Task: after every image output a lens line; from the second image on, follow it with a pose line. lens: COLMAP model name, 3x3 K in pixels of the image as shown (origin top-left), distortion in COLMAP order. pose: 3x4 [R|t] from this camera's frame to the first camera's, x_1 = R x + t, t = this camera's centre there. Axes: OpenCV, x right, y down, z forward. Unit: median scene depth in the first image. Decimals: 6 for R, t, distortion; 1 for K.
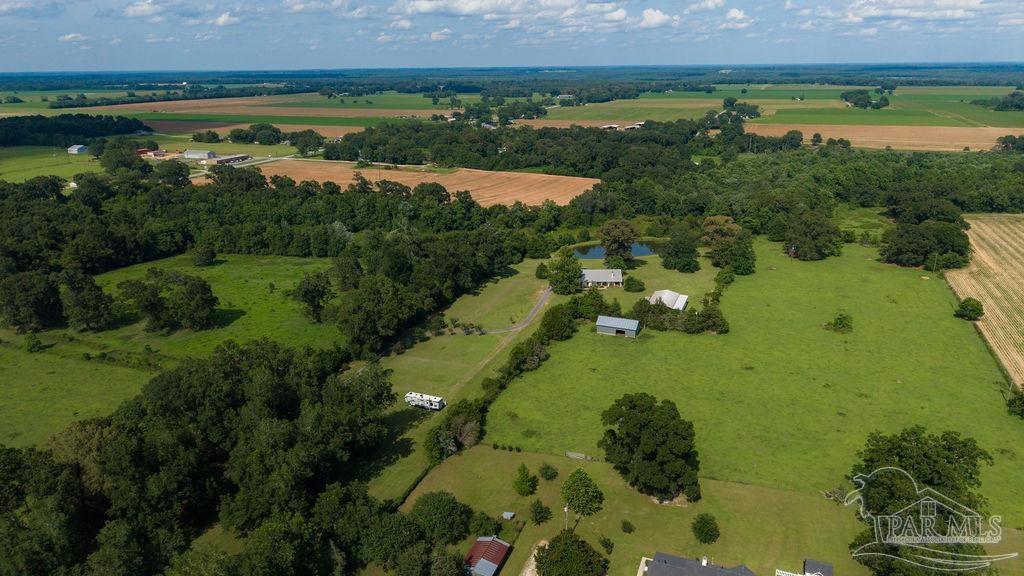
lens RADIAL K [[676.7, 0, 512.0], [0, 676.7, 288.0], [0, 0, 1]] dist [0.007037, -0.018827]
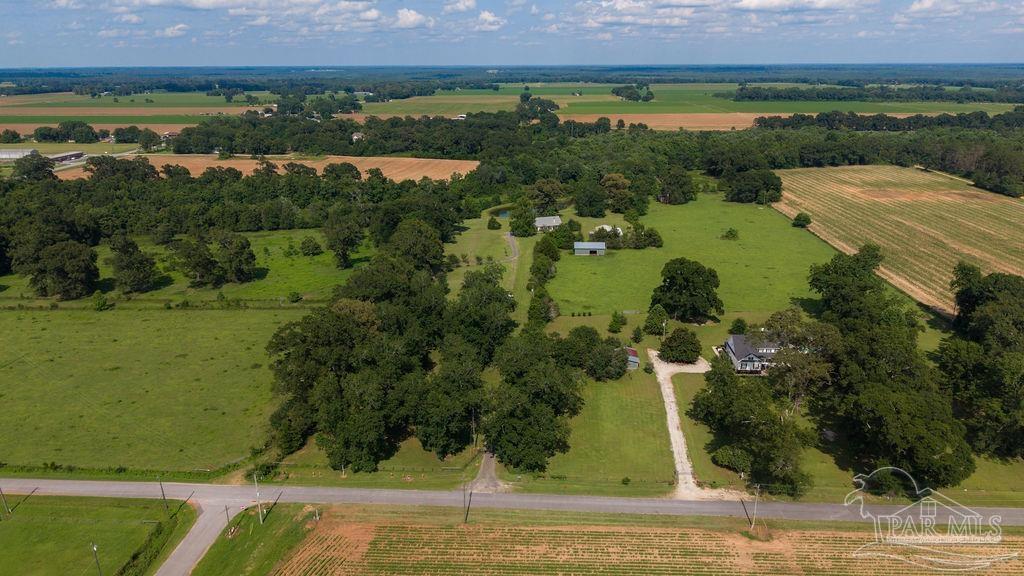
lens RADIAL K [[686.5, 0, 512.0], [0, 686.5, 288.0], [0, 0, 1]] dist [0.007850, -0.019260]
pose [[0.945150, -0.094283, 0.312733, -0.219122], [0.095789, 0.995345, 0.010580, 0.055854], [-0.312275, 0.019957, 0.949782, -0.119721]]
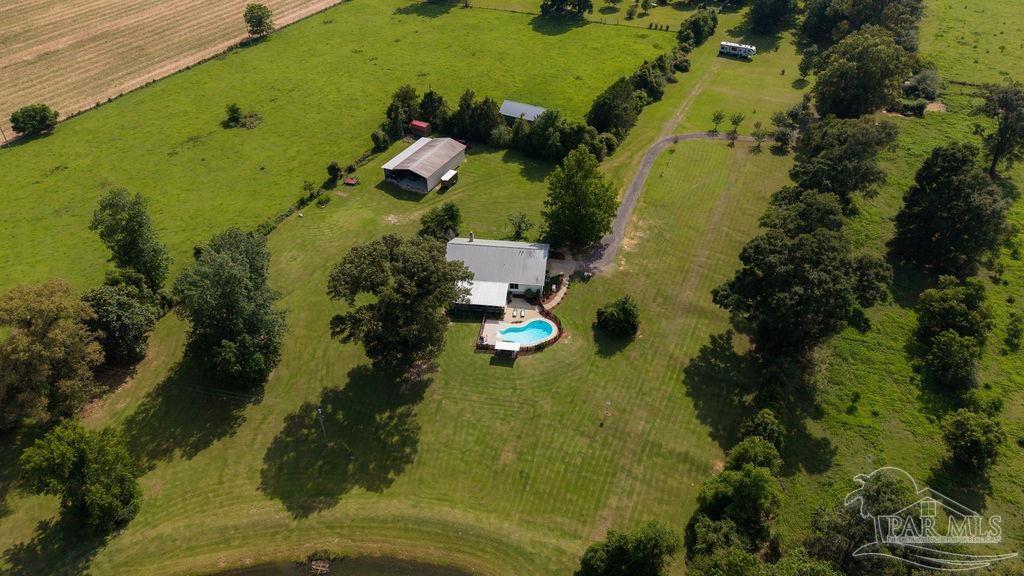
lens RADIAL K [[686.5, 0, 512.0], [0, 686.5, 288.0], [0, 0, 1]] dist [0.007850, -0.019260]
pose [[-0.993919, -0.045490, 0.100278, 0.047438], [0.059115, 0.547879, 0.834466, -0.252913], [-0.092900, 0.835320, -0.541858, 0.832906]]
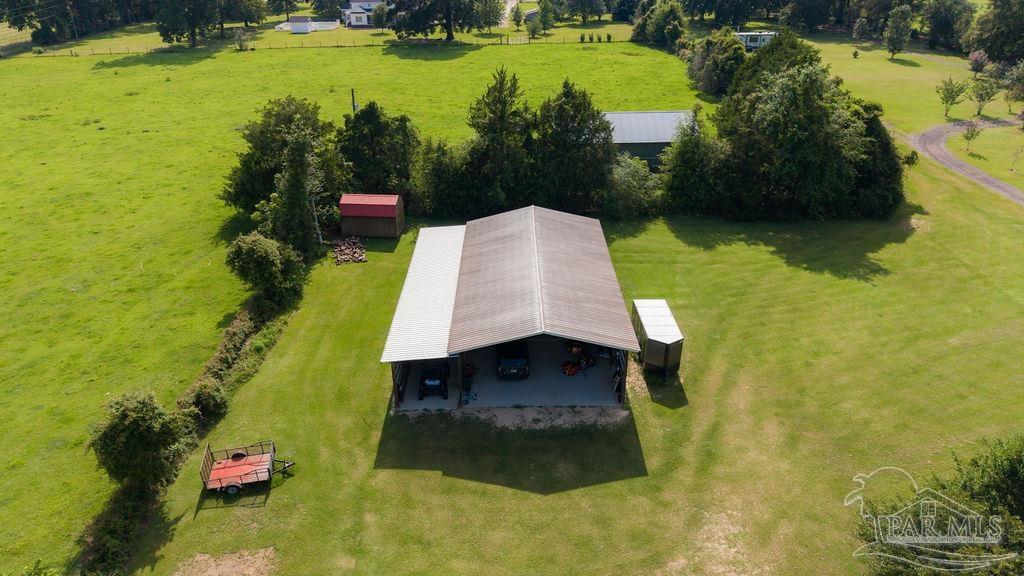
lens RADIAL K [[686.5, 0, 512.0], [0, 686.5, 288.0], [0, 0, 1]] dist [0.007850, -0.019260]
pose [[-0.925216, 0.196945, -0.324327, 0.165020], [-0.091903, 0.712987, 0.695128, -0.049549], [0.368143, 0.672950, -0.641568, 0.638640]]
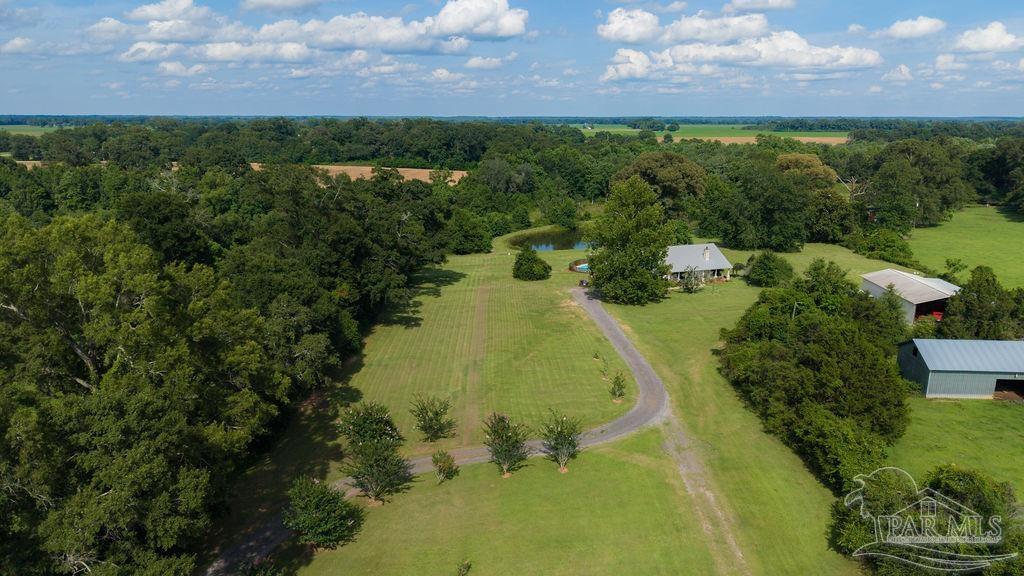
lens RADIAL K [[676.7, 0, 512.0], [0, 676.7, 288.0], [0, 0, 1]] dist [0.007037, -0.018827]
pose [[0.944346, -0.070191, 0.321379, -0.073768], [0.093698, 0.993895, -0.058251, 0.010389], [-0.315328, 0.085121, 0.945157, 0.408432]]
